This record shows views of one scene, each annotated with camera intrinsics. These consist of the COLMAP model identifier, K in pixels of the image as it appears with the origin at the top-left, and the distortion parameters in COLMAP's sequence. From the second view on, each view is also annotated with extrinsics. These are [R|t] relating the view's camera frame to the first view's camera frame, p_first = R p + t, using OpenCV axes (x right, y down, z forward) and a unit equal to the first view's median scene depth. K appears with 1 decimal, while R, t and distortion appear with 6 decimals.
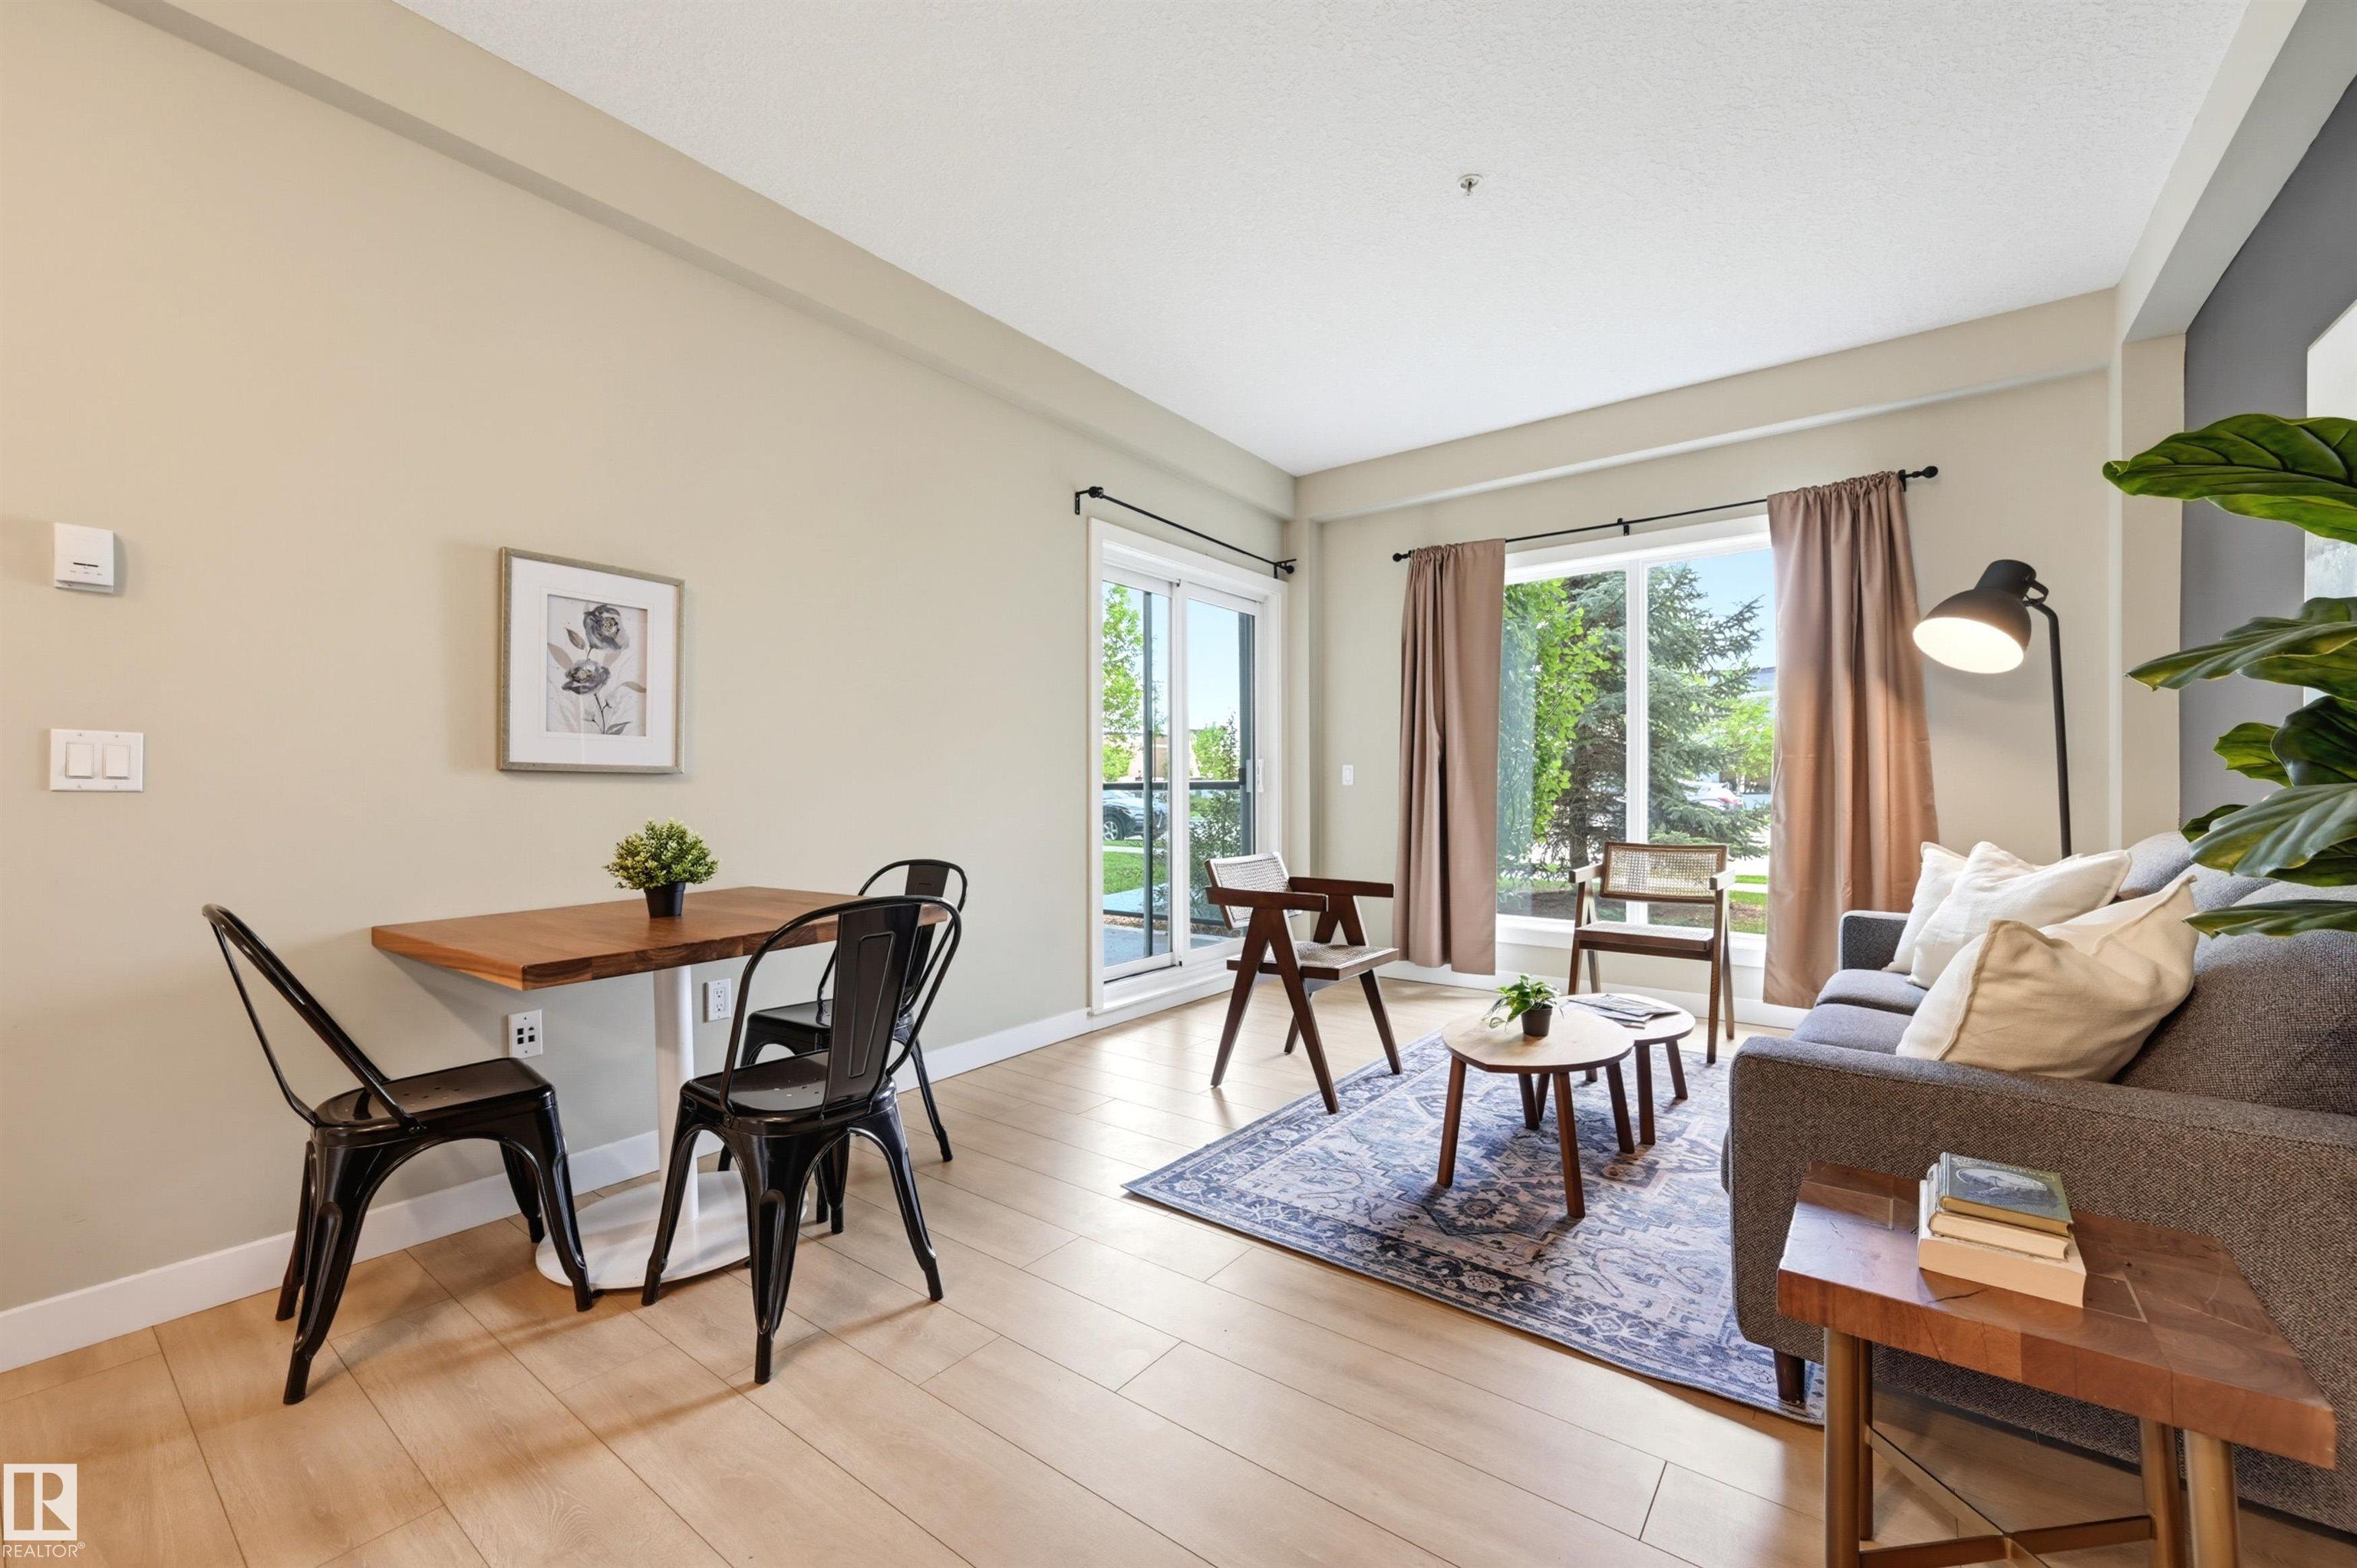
lens RADIAL K [[954.5, 0, 1169.0], [0, 954.5, 791.1], [0, 0, 1]] dist [0.004448, -0.000521]
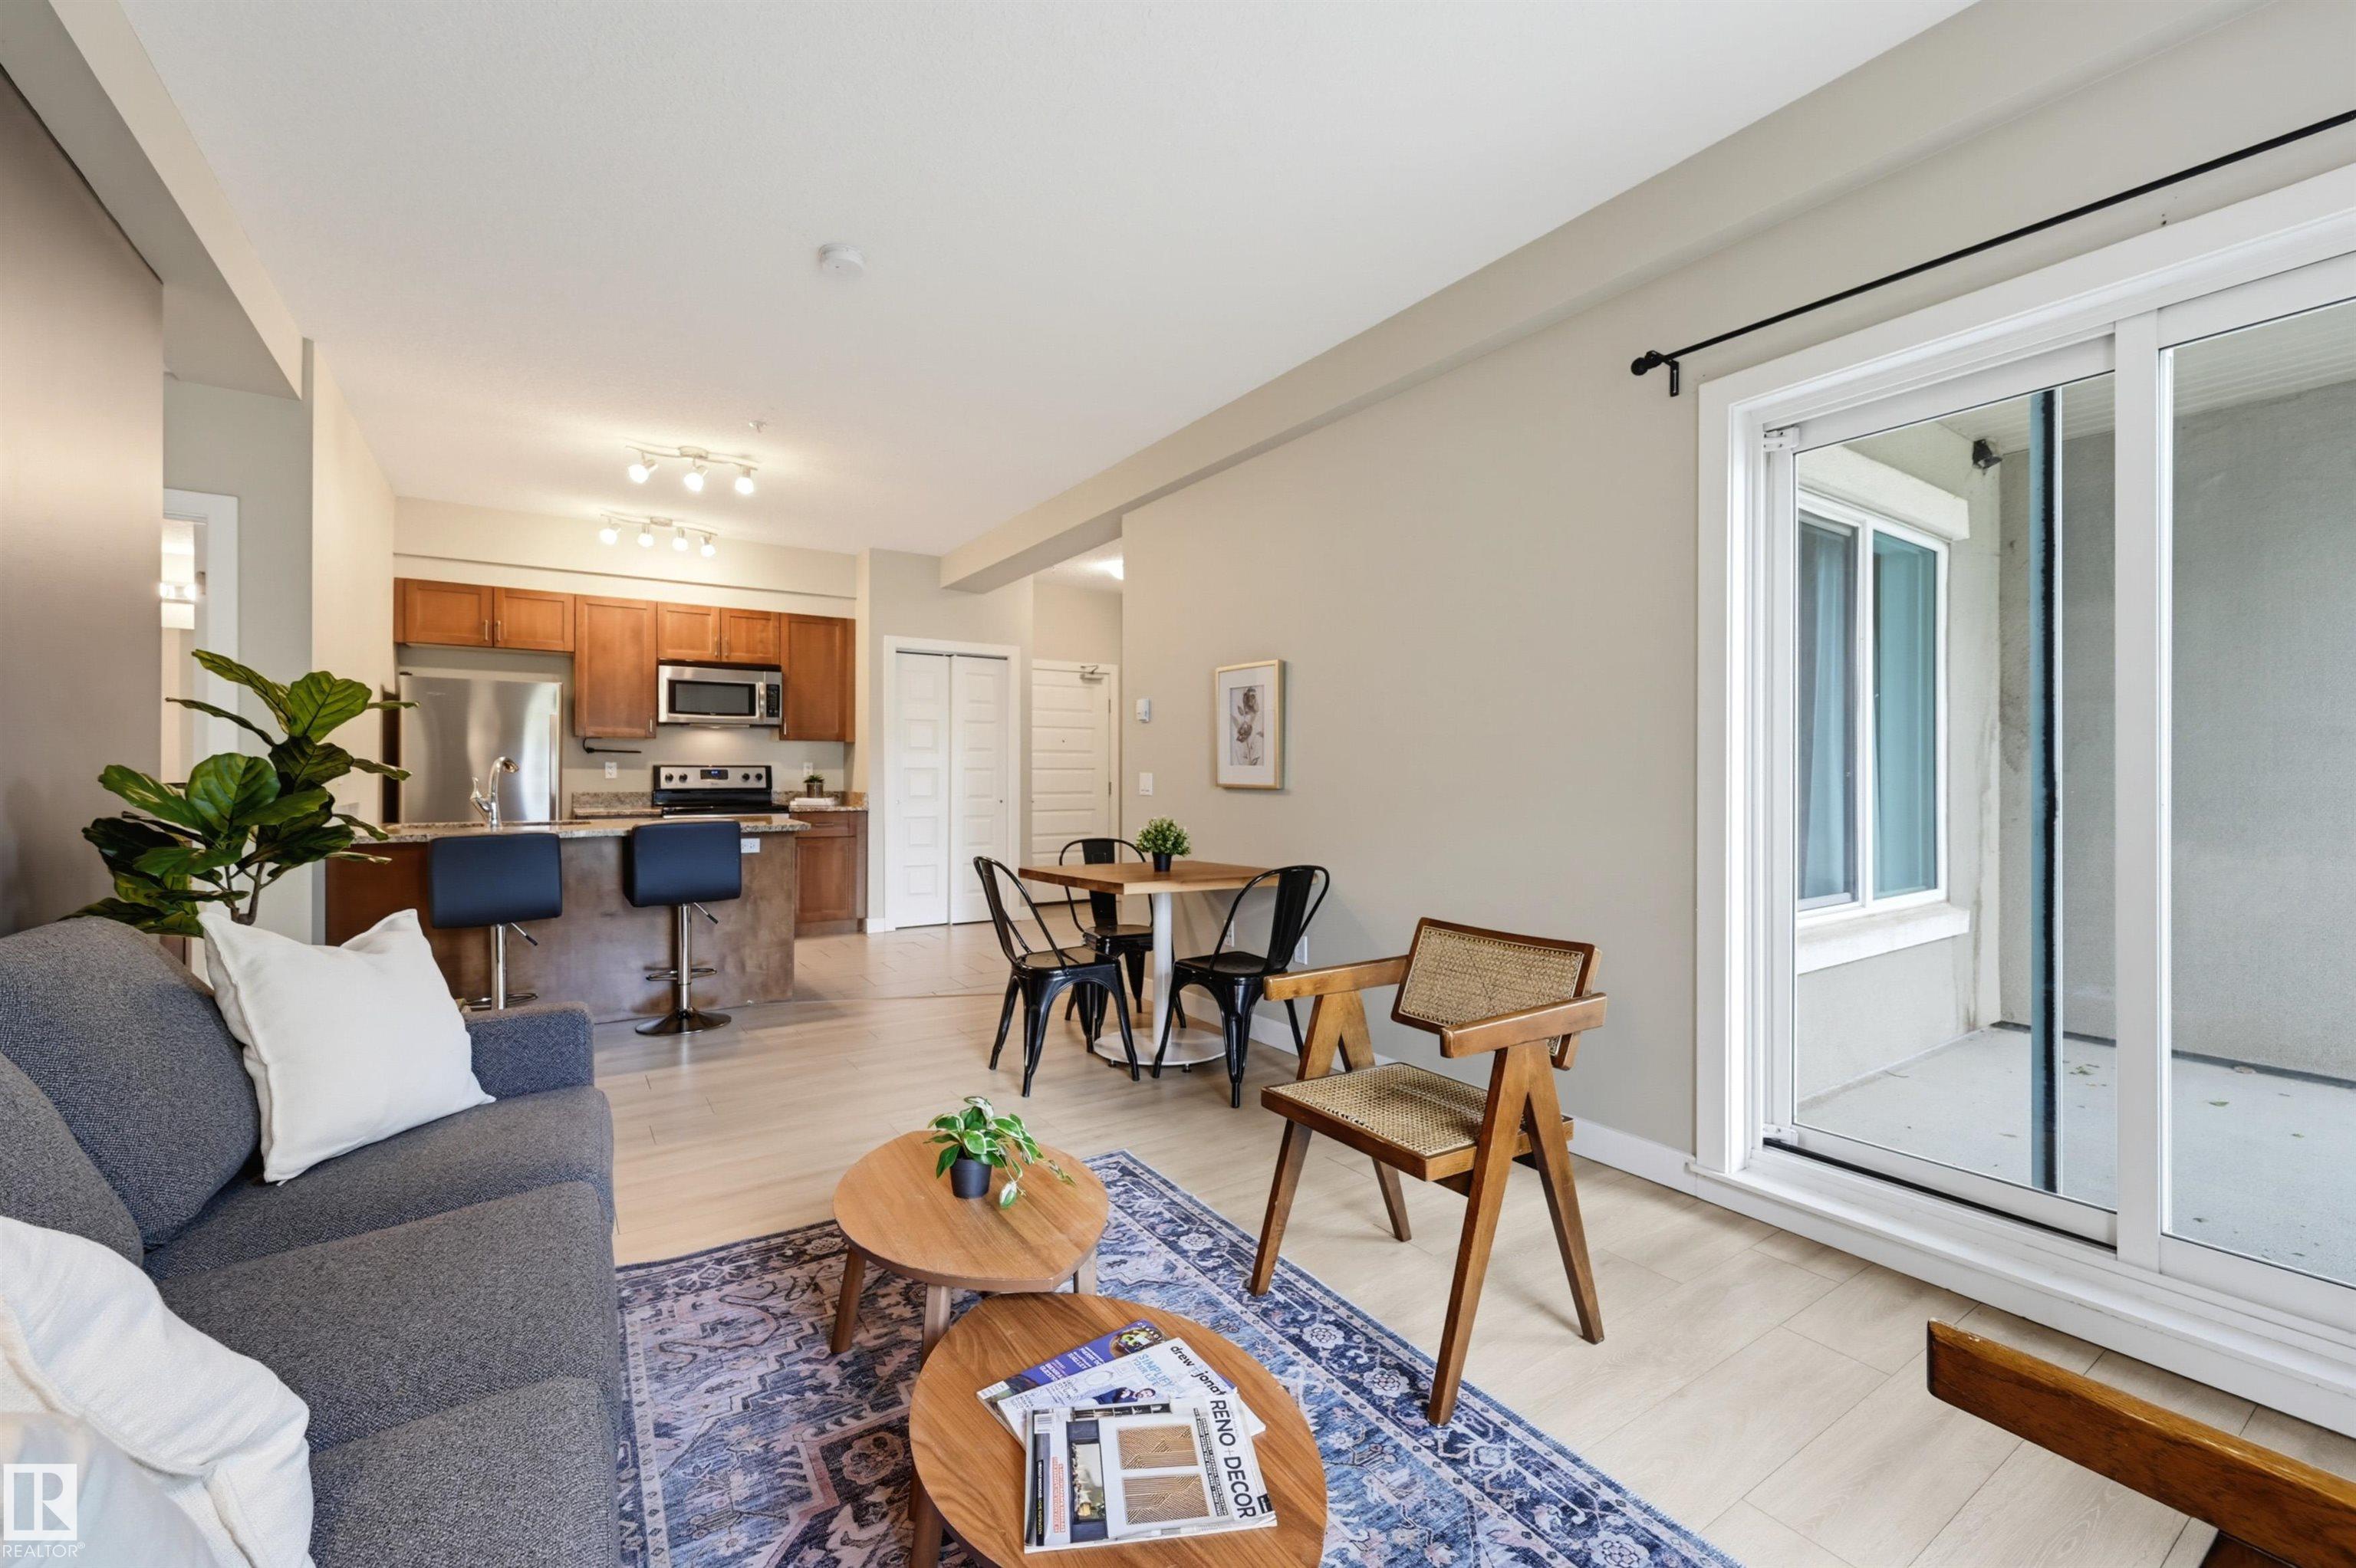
lens RADIAL K [[949.3, 0, 1158.6], [0, 949.3, 774.9], [0, 0, 1]] dist [0.007800, -0.000290]
pose [[-0.338402, -0.002293, -0.940999, 0.909146], [-0.003977, 0.999992, -0.001007, -0.036440], [0.940993, 0.003401, -0.338408, 1.264454]]
